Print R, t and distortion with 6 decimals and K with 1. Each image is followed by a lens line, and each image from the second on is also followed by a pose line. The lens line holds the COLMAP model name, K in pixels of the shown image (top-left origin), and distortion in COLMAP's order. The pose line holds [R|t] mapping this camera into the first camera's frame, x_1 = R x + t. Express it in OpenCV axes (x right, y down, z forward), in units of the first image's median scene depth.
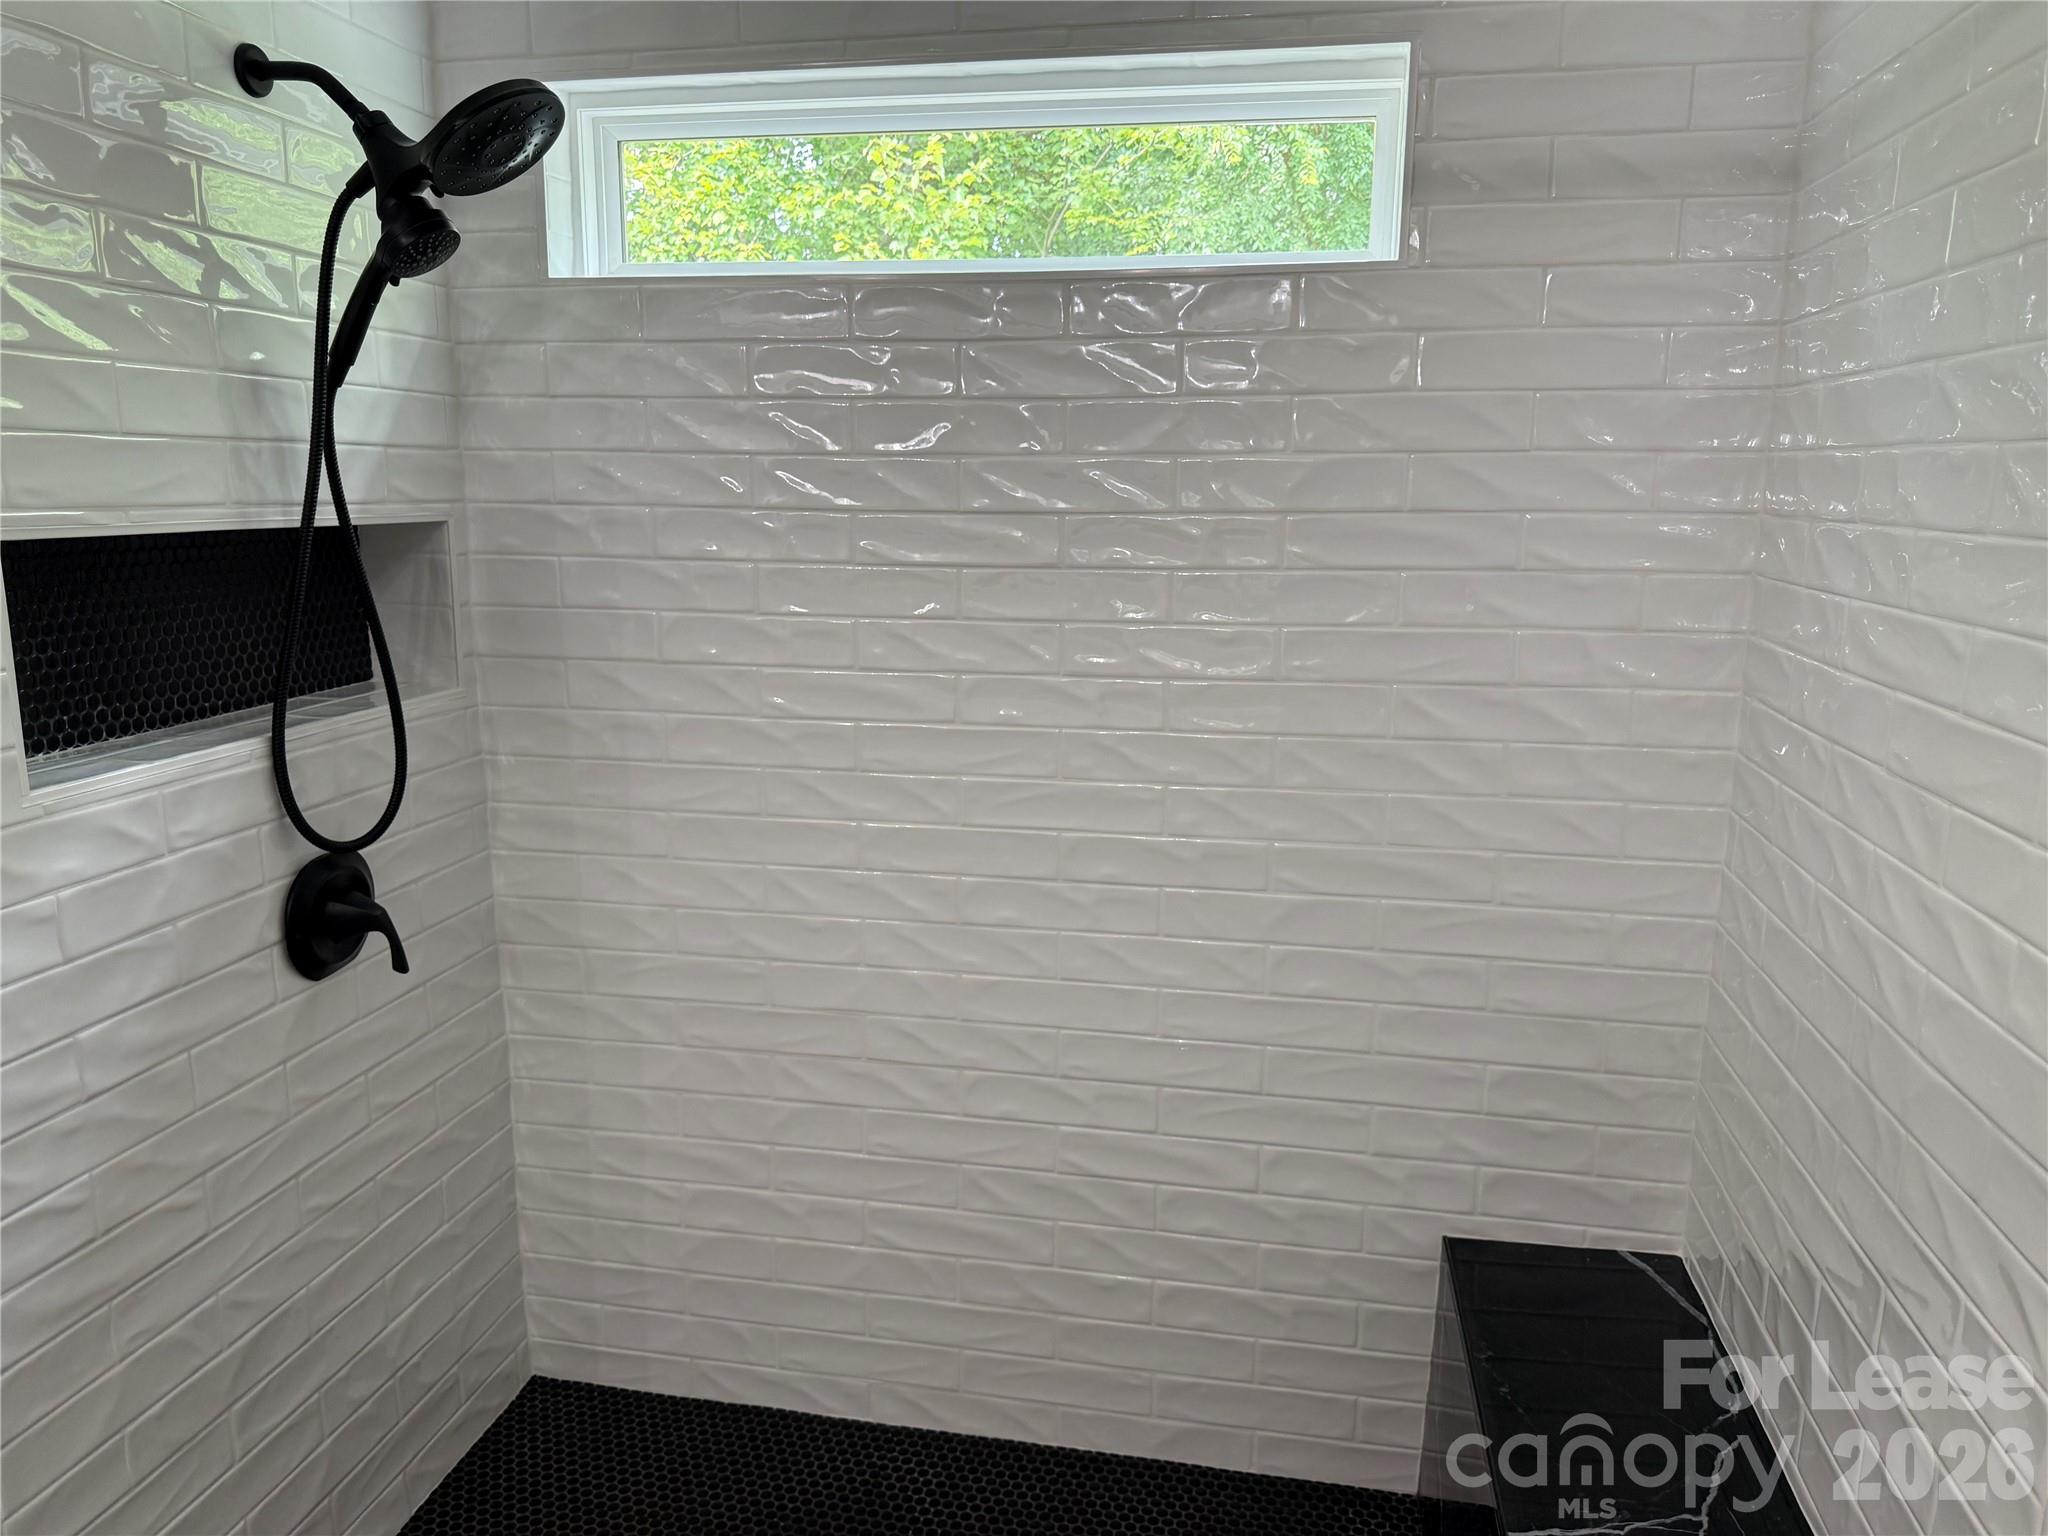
lens RADIAL K [[1447.5, 0, 1024.0], [0, 1447.5, 768.0], [0, 0, 1]] dist [0.090226, -0.110340]
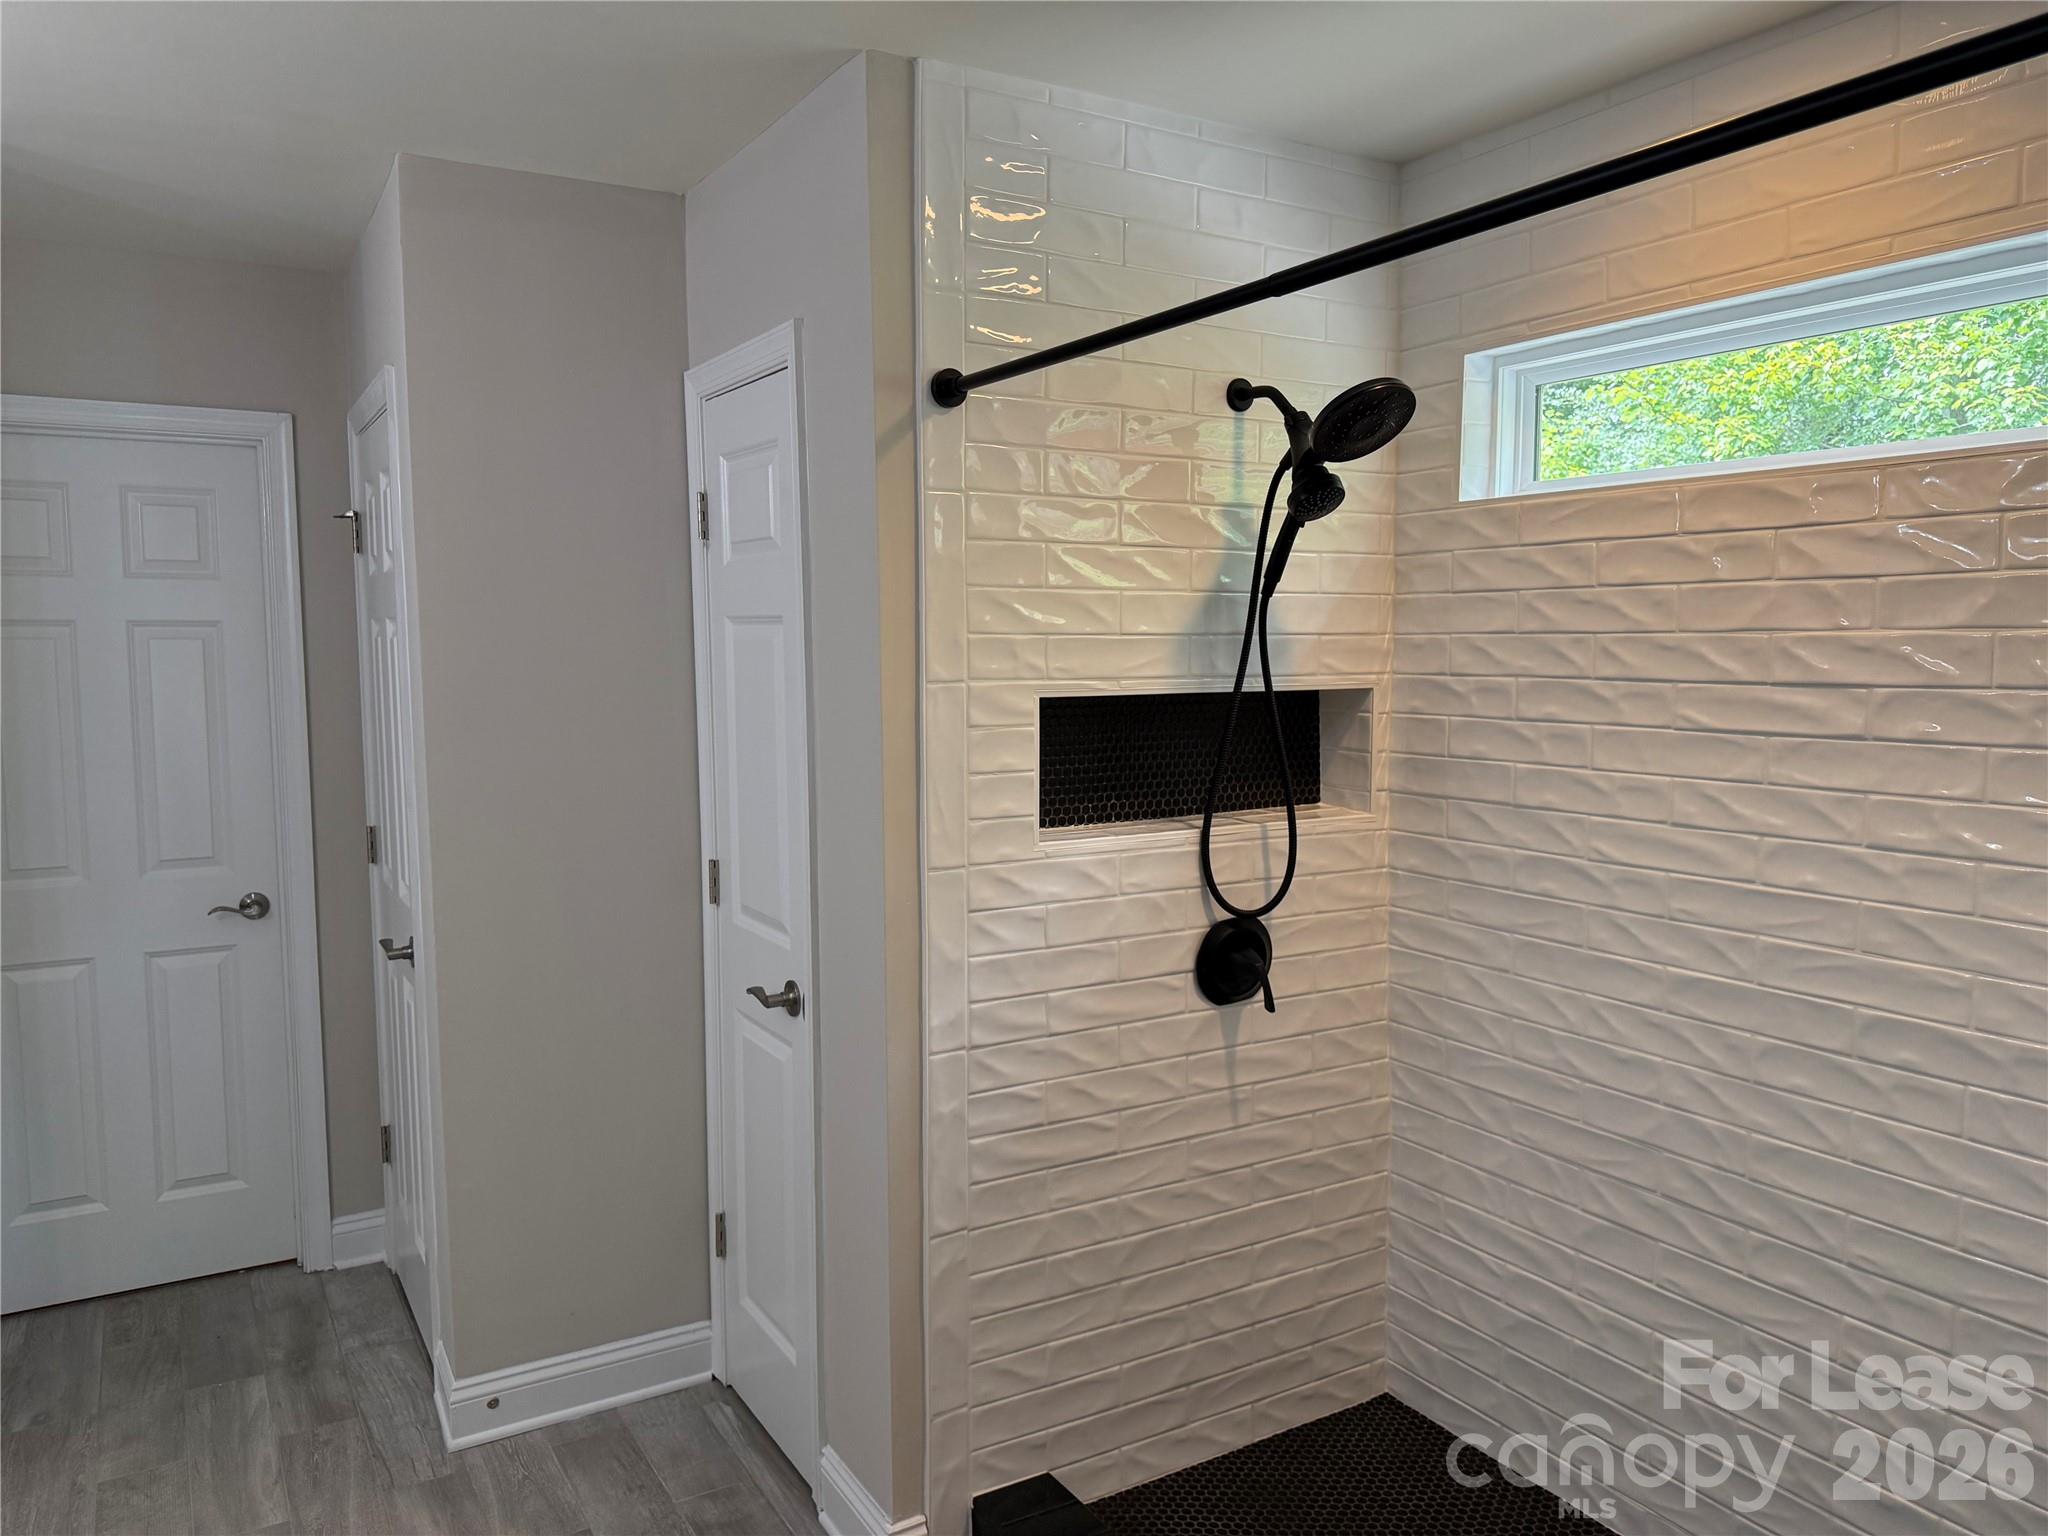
lens RADIAL K [[1447.5, 0, 1024.0], [0, 1447.5, 768.0], [0, 0, 1]] dist [0.090226, -0.110340]
pose [[0.669503, 0.056173, -0.740682, 0.380206], [-0.137696, 0.989240, -0.049440, 0.011361], [0.729935, 0.135089, 0.670034, -0.100452]]
